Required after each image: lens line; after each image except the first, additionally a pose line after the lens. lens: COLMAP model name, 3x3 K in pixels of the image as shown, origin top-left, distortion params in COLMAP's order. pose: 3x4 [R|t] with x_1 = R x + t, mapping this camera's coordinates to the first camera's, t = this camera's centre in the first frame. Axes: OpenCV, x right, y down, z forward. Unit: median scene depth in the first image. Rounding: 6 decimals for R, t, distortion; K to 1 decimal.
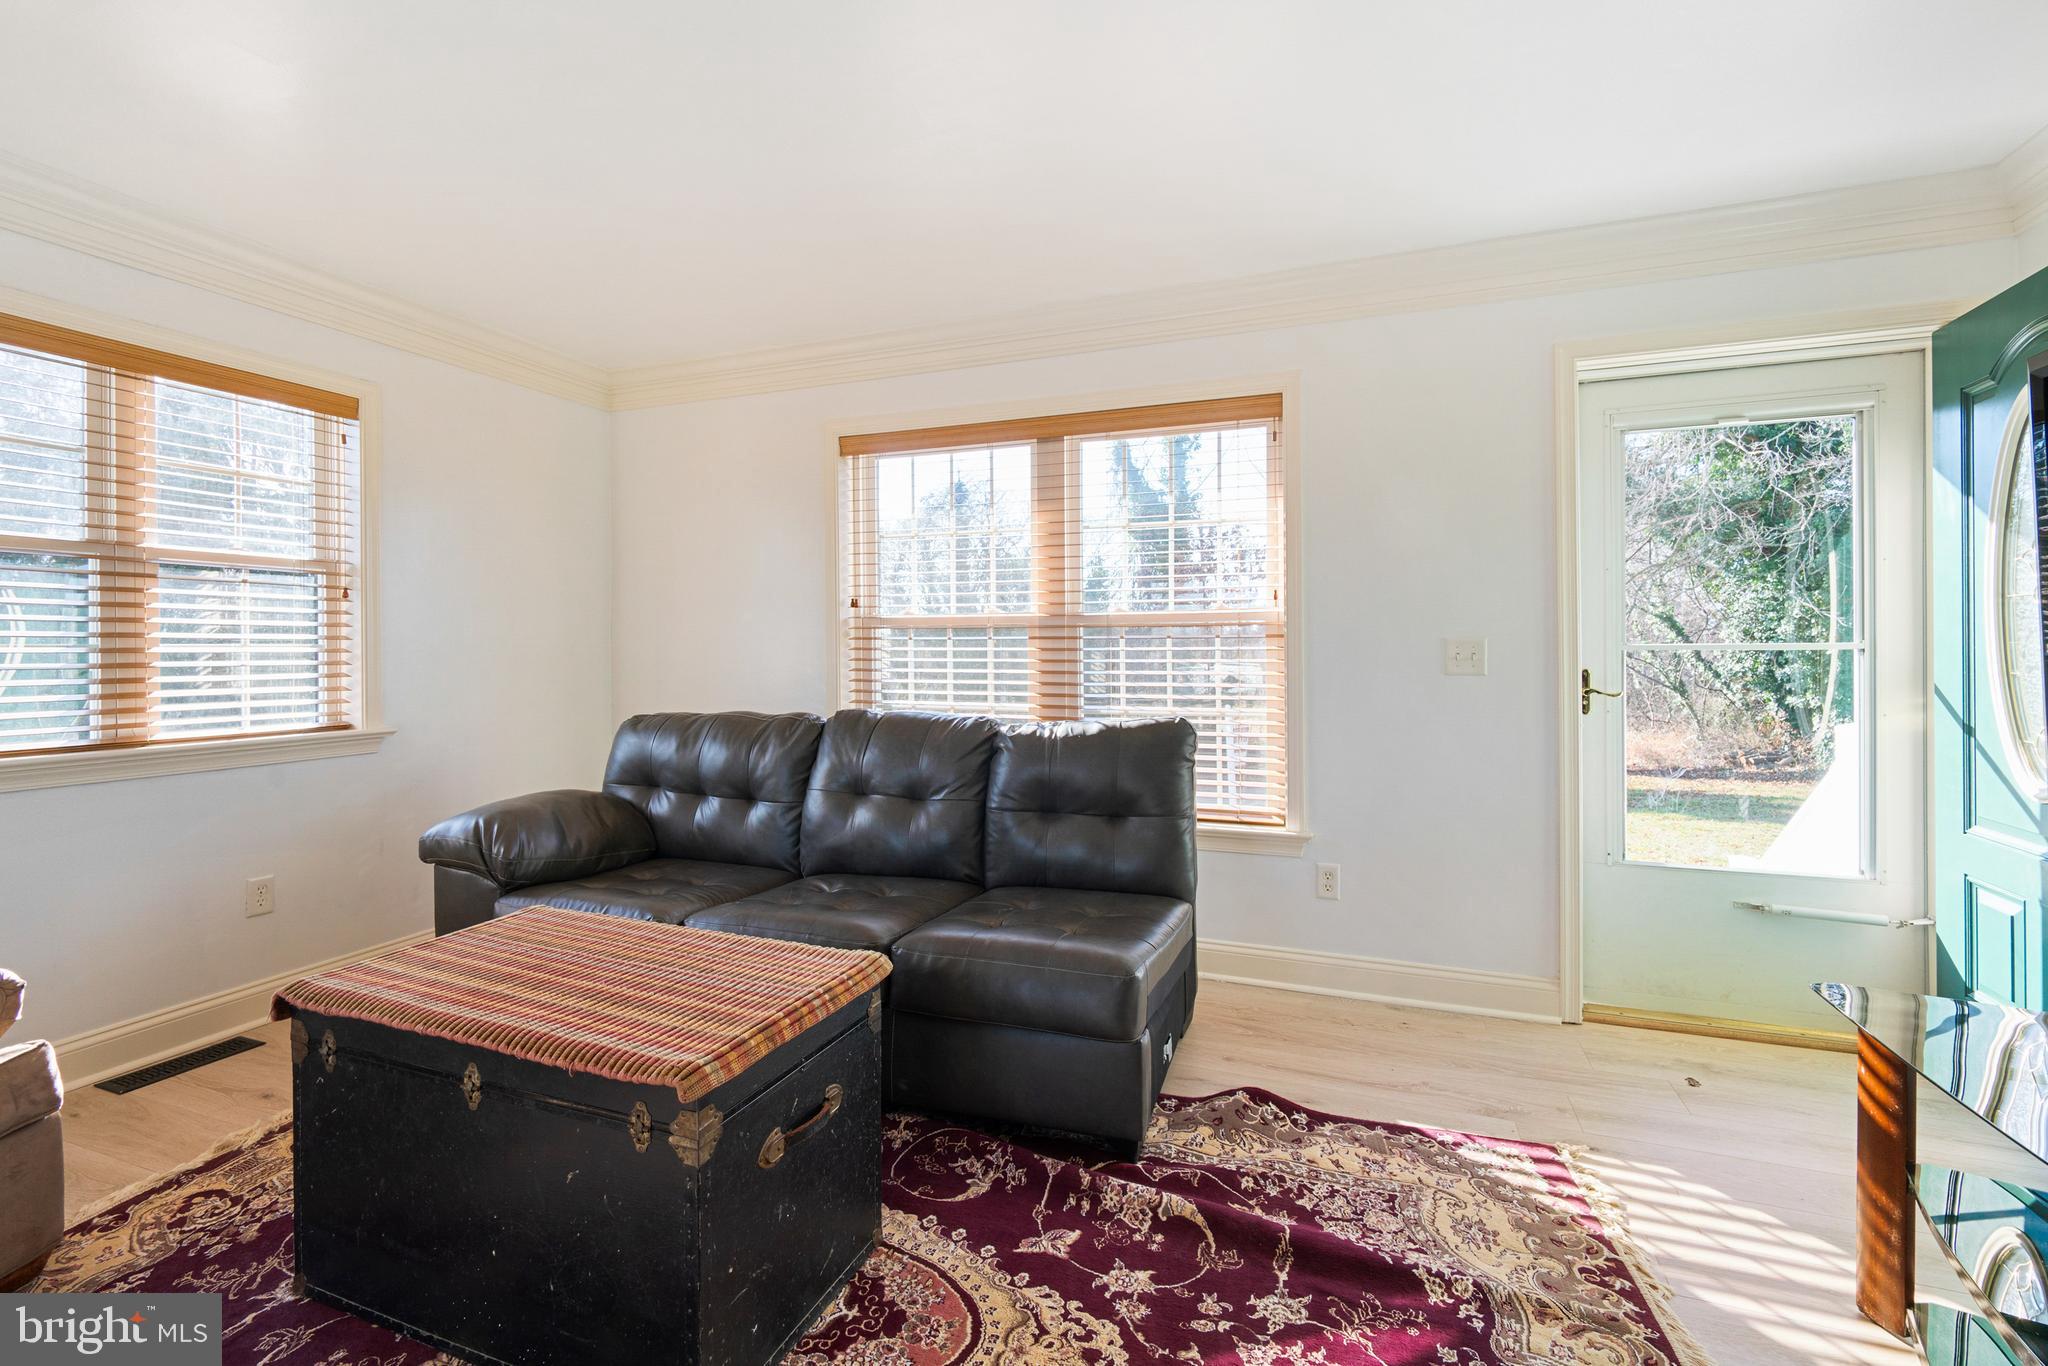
lens RADIAL K [[911.6, 0, 1030.6], [0, 911.6, 655.3], [0, 0, 1]] dist [-0.003709, -0.000031]
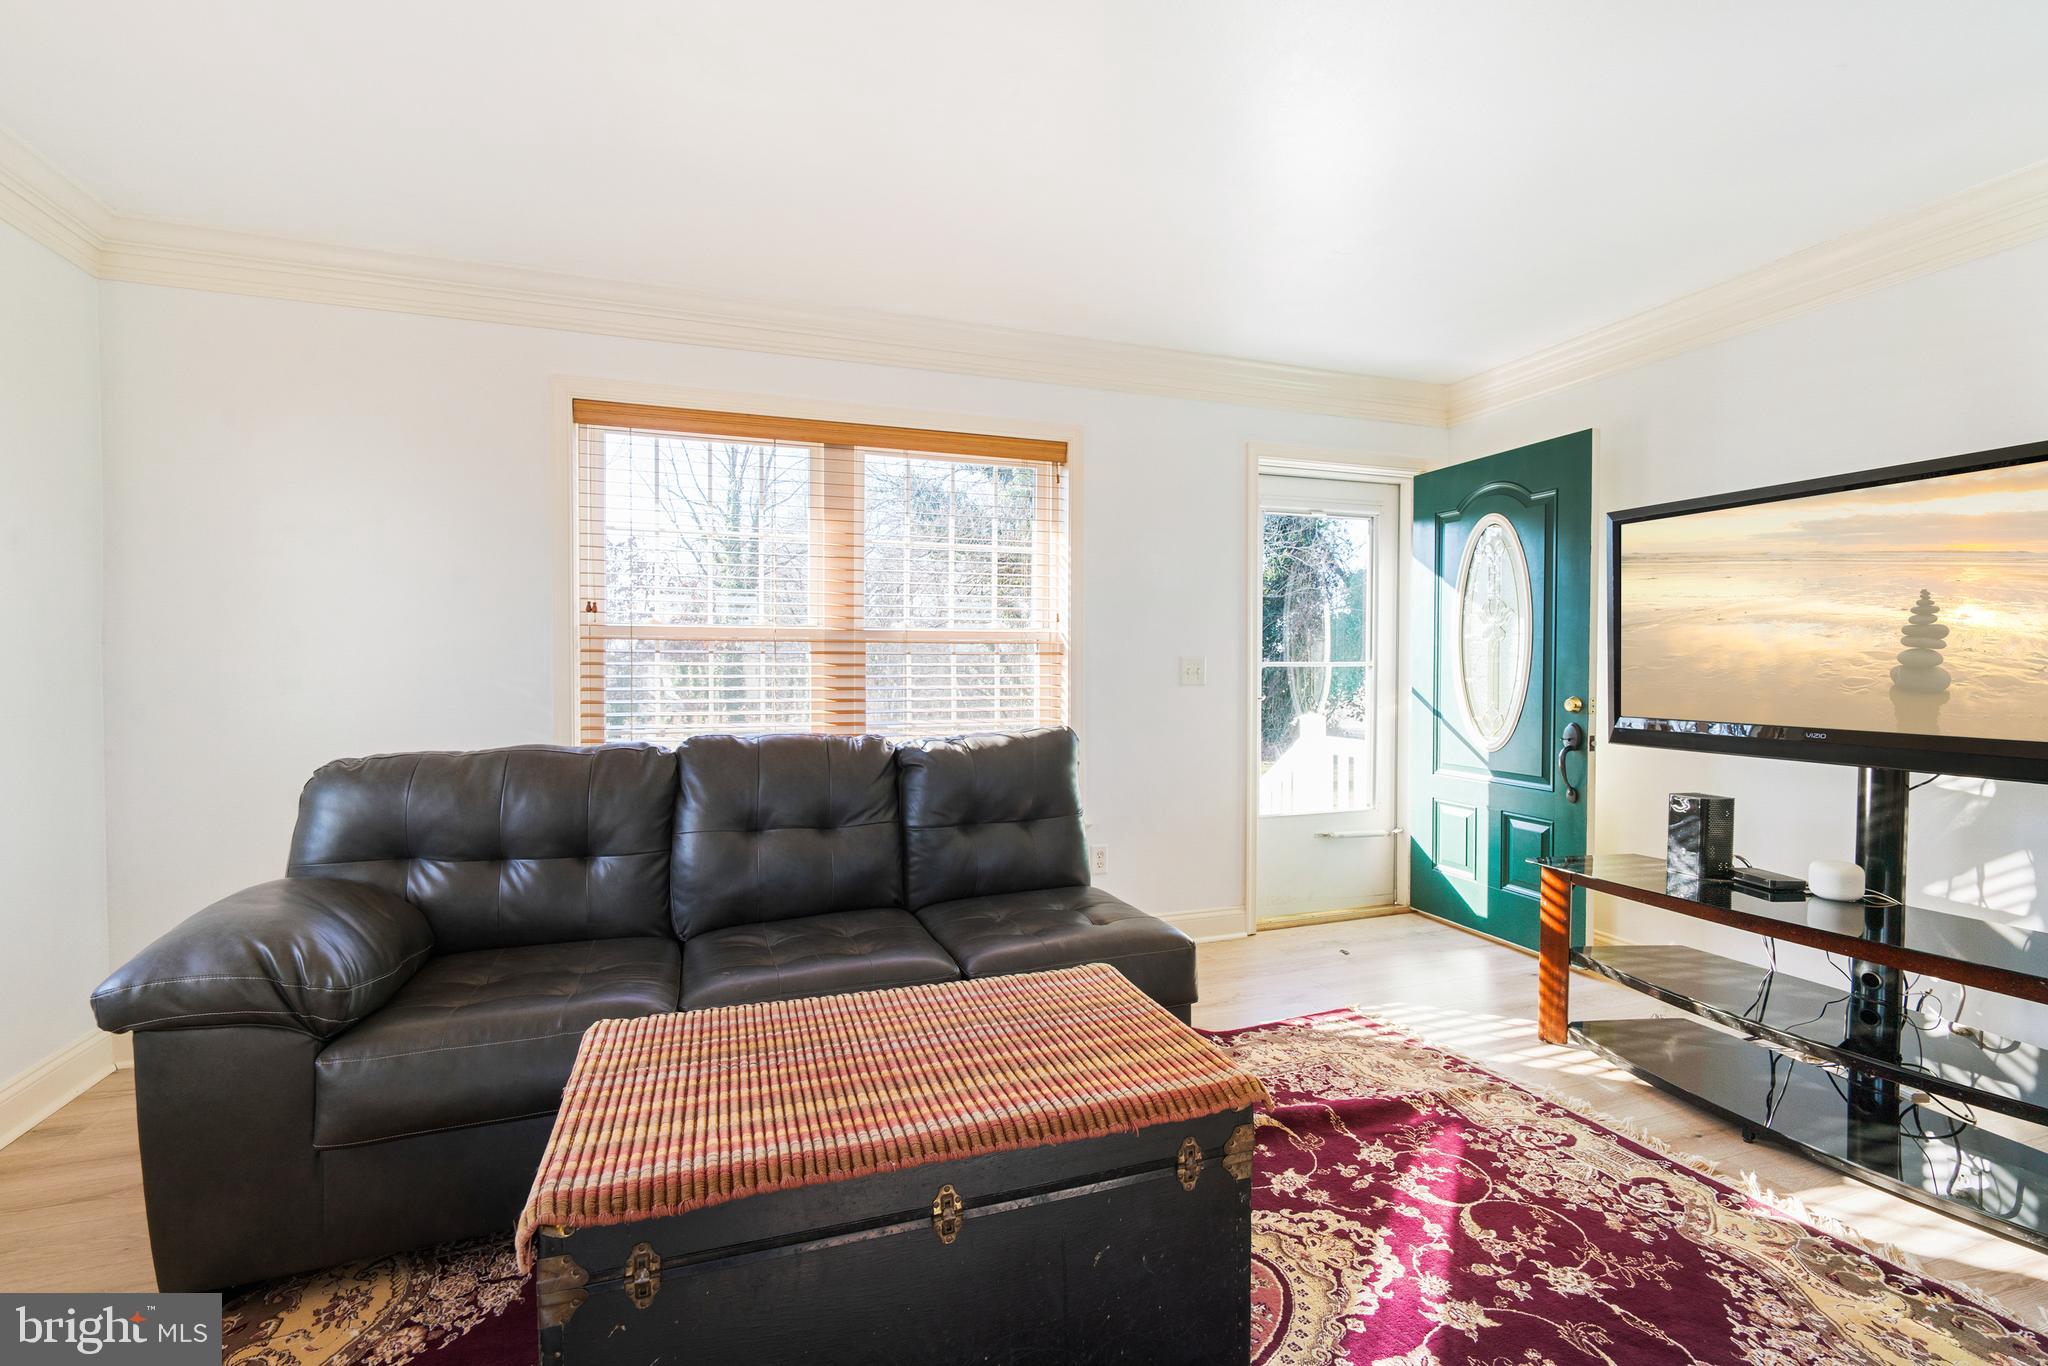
lens RADIAL K [[891.6, 0, 1024.0], [0, 891.6, 683.0], [0, 0, 1]] dist [-0.002940, 0.000092]
pose [[0.762846, -0.010577, 0.646494, -0.649399], [0.001240, 0.999888, 0.014895, -0.001154], [-0.646579, -0.010560, 0.762774, 0.224805]]
